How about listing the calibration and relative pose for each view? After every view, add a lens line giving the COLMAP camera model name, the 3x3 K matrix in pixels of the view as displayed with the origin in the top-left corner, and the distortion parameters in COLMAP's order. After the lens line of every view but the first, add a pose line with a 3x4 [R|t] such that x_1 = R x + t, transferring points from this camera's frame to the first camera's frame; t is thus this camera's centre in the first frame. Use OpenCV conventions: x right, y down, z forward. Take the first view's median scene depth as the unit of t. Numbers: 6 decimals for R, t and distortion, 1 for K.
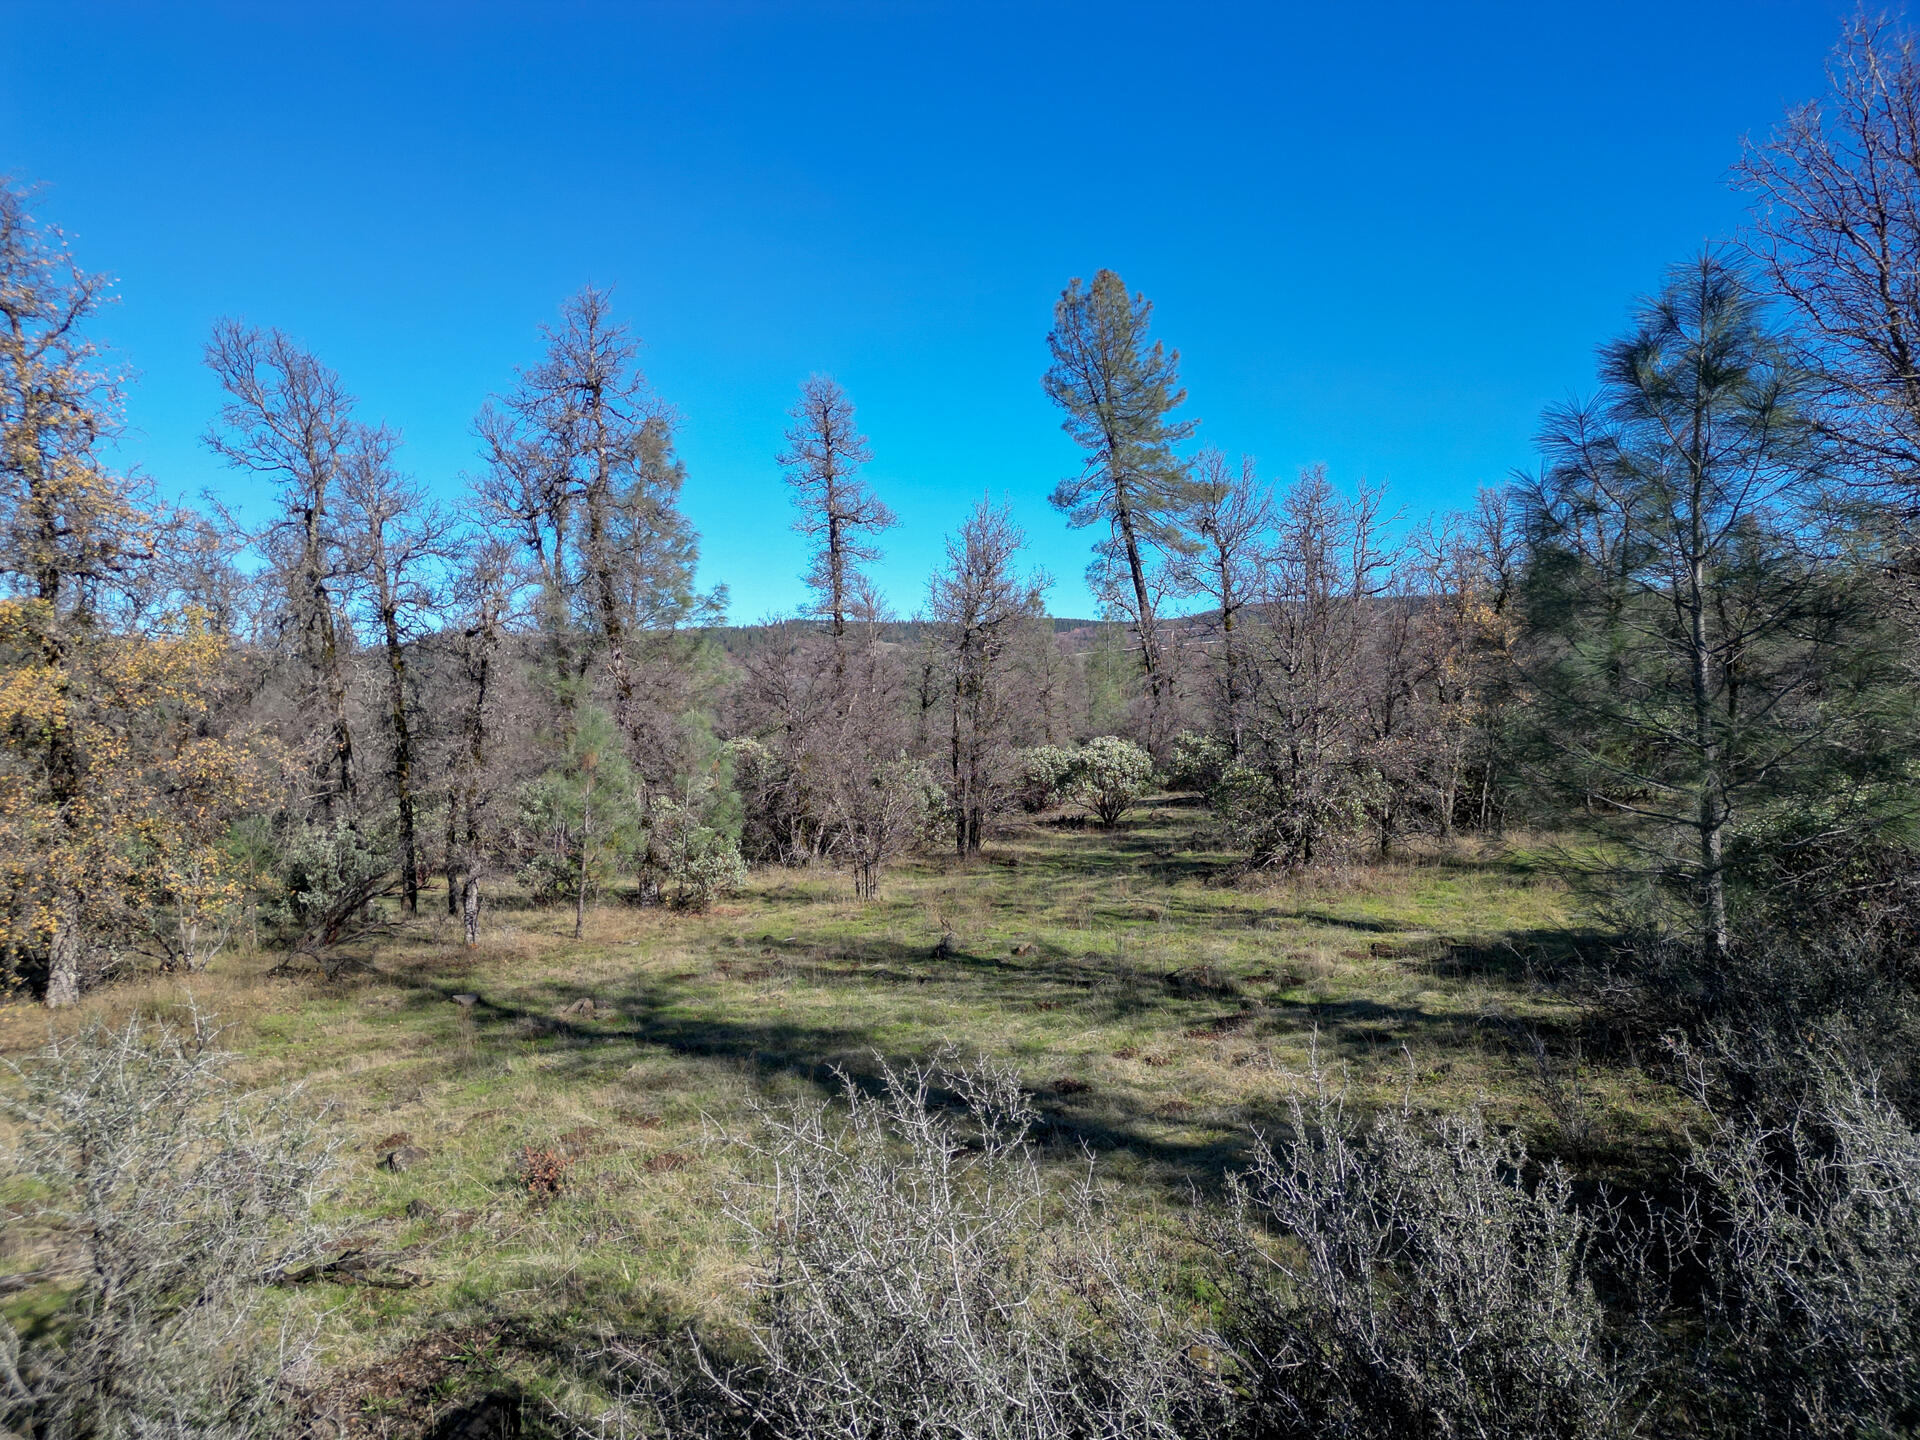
lens RADIAL K [[1361.5, 0, 962.5], [0, 1361.5, 733.4], [0, 0, 1]] dist [0.054197, -0.015316]
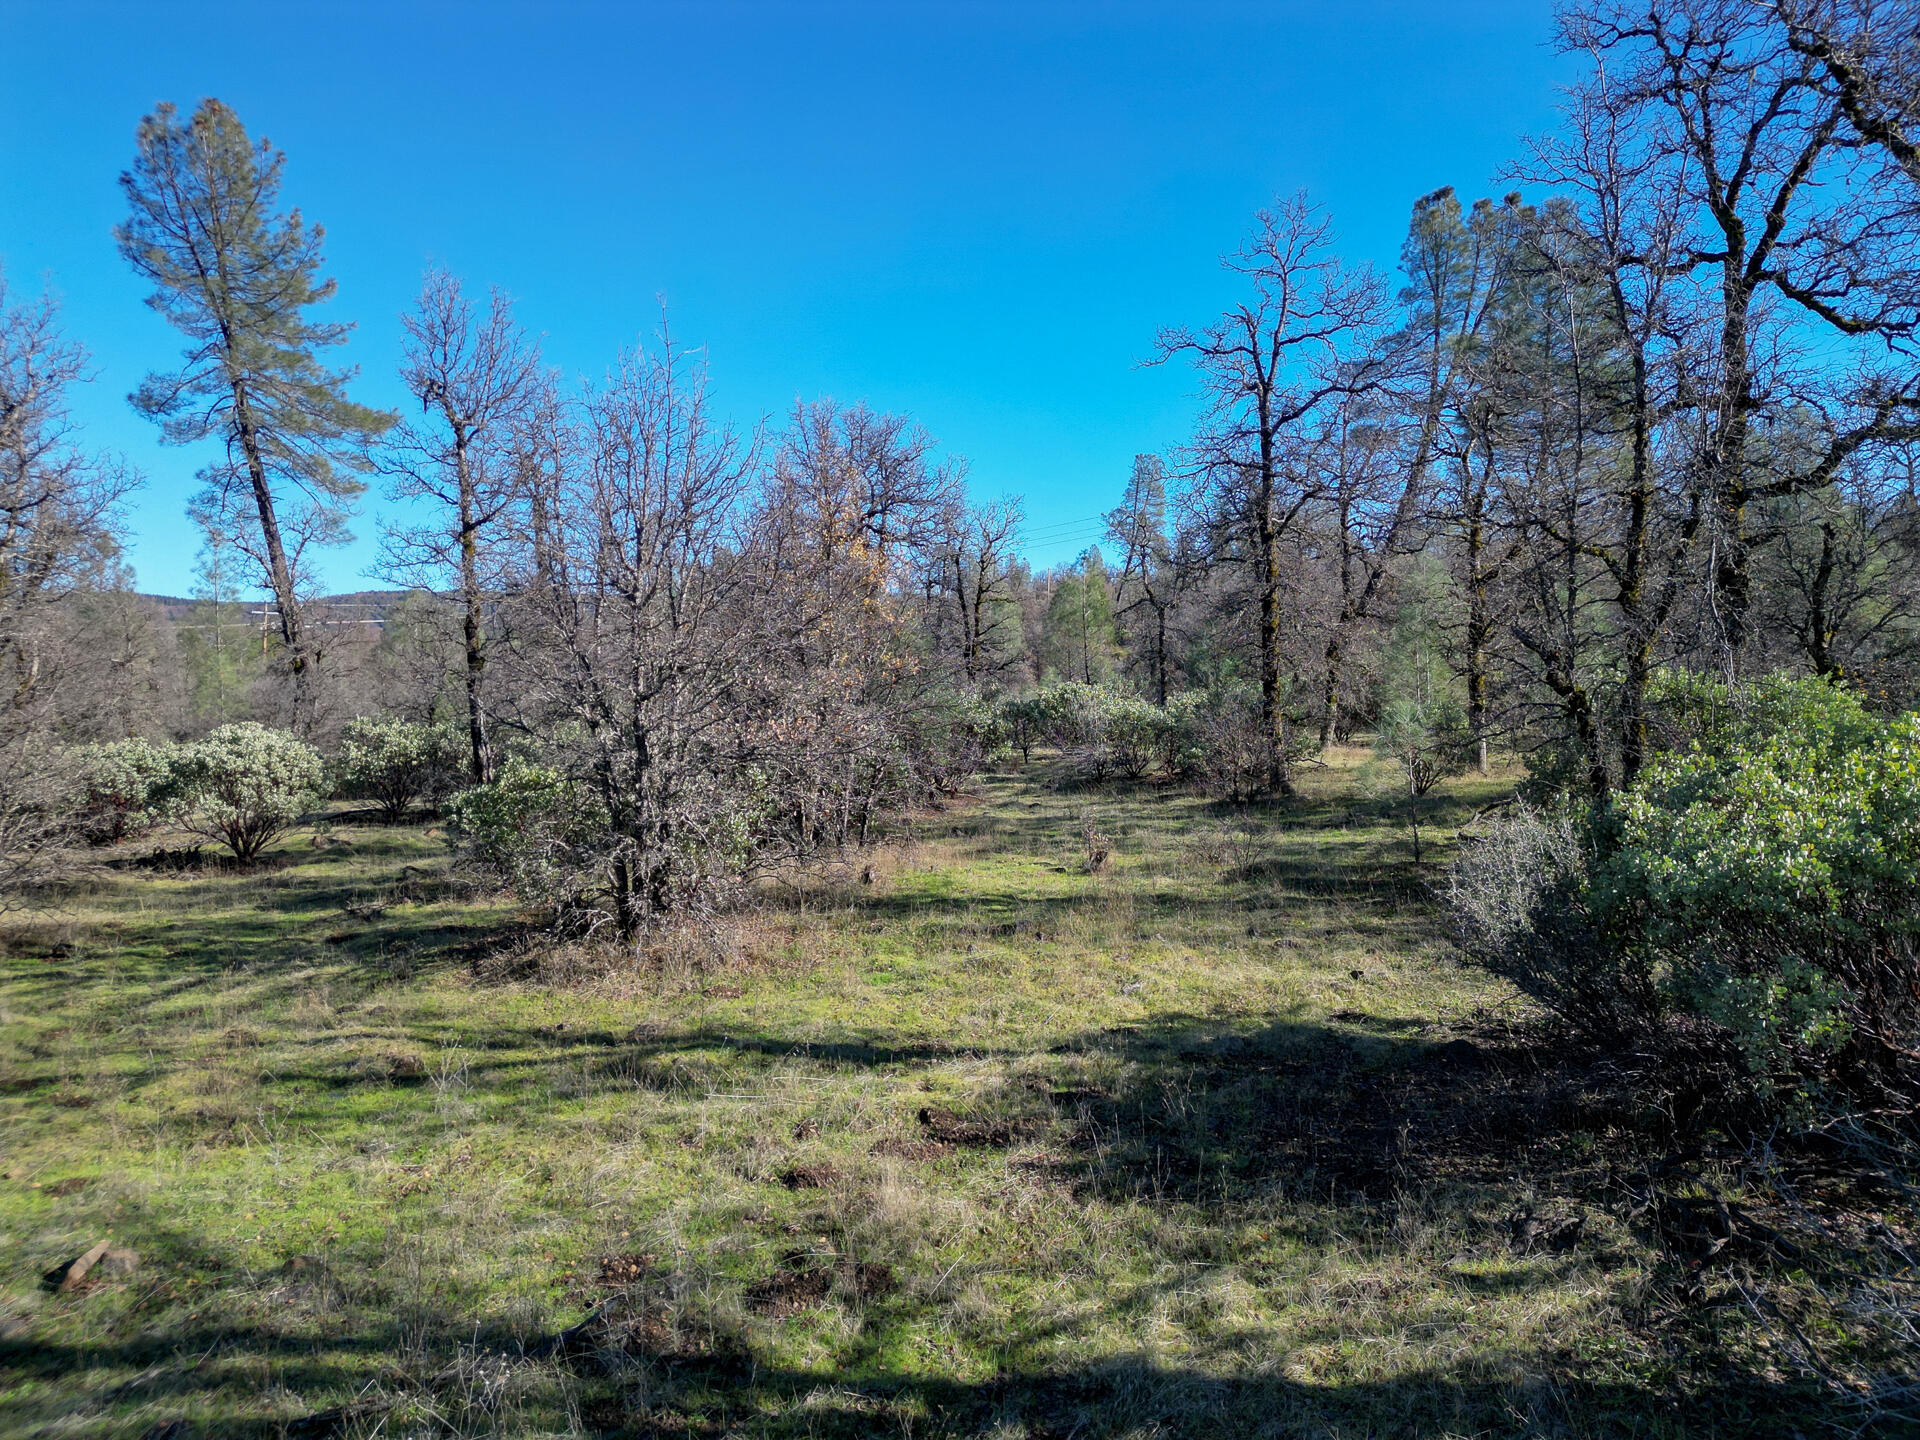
lens RADIAL K [[1361.5, 0, 959.4], [0, 1361.5, 710.4], [0, 0, 1]] dist [0.054197, -0.015316]
pose [[0.820588, 0.004781, 0.571500, 0.010886], [0.003307, 0.999909, -0.013113, 0.005910], [-0.571510, 0.012651, 0.820497, 0.266411]]
